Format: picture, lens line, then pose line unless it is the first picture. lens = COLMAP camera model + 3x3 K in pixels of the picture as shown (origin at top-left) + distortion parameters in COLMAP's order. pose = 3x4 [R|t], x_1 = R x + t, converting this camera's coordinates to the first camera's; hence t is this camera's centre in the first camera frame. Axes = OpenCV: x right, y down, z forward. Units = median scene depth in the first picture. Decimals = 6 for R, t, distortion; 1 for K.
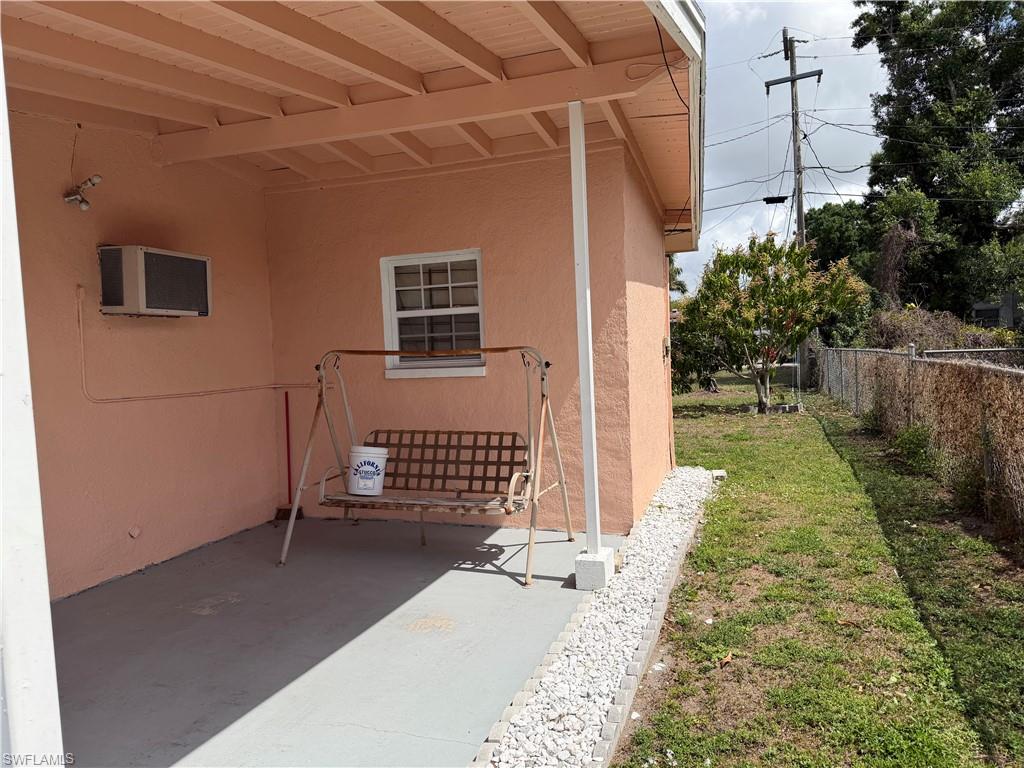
lens RADIAL K [[709.9, 0, 515.6], [0, 709.9, 389.1], [0, 0, 1]] dist [0.067202, -0.083520]
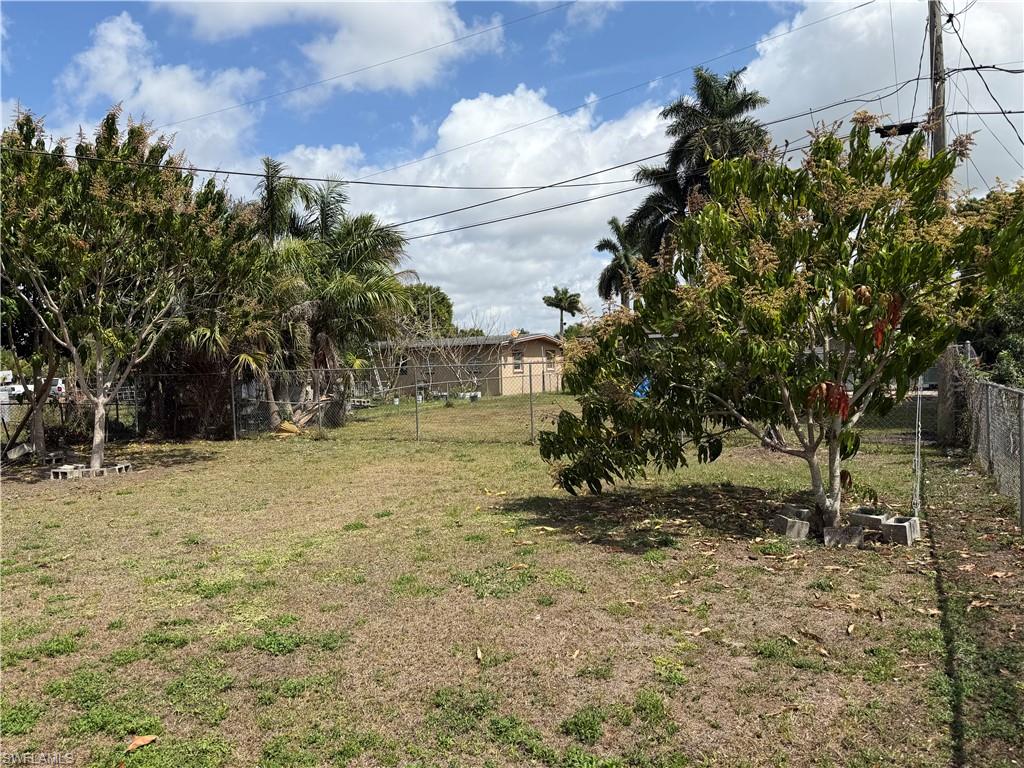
lens RADIAL K [[709.9, 0, 515.3], [0, 709.9, 385.9], [0, 0, 1]] dist [0.067202, -0.083520]
pose [[0.984731, 0.026416, -0.172067, 0.169034], [-0.029797, 0.999410, -0.017100, -0.031685], [0.171514, 0.021966, 0.984937, 0.385209]]
